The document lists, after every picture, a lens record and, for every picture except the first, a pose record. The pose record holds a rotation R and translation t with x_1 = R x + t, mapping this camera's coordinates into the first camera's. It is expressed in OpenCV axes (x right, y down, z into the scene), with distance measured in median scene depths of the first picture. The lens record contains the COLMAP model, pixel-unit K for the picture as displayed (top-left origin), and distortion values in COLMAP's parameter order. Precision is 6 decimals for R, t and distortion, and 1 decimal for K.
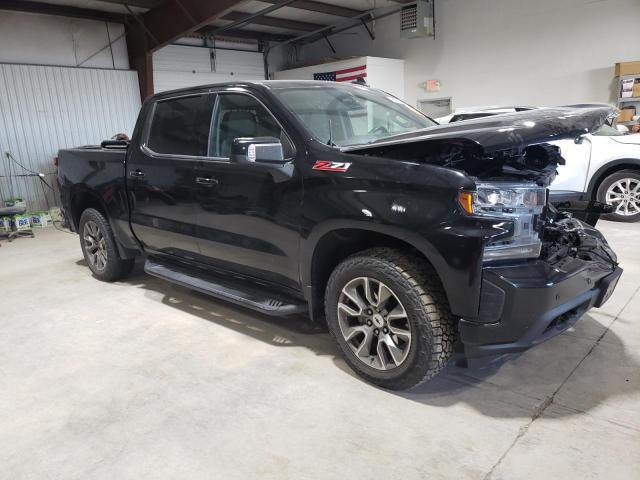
lens RADIAL K [[499.2, 0, 329.4], [0, 499.2, 239.8], [0, 0, 1]] dist [0.018814, 0.005460]
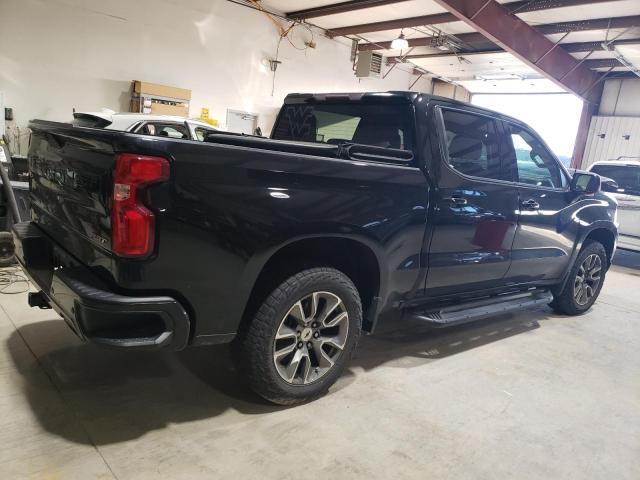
lens RADIAL K [[499.2, 0, 329.4], [0, 499.2, 239.8], [0, 0, 1]] dist [0.018814, 0.005460]
pose [[0.098280, -0.109596, 0.989106, -1.166798], [0.104042, 0.989602, 0.099313, -0.161836], [-0.989705, 0.093148, 0.108661, 1.129765]]
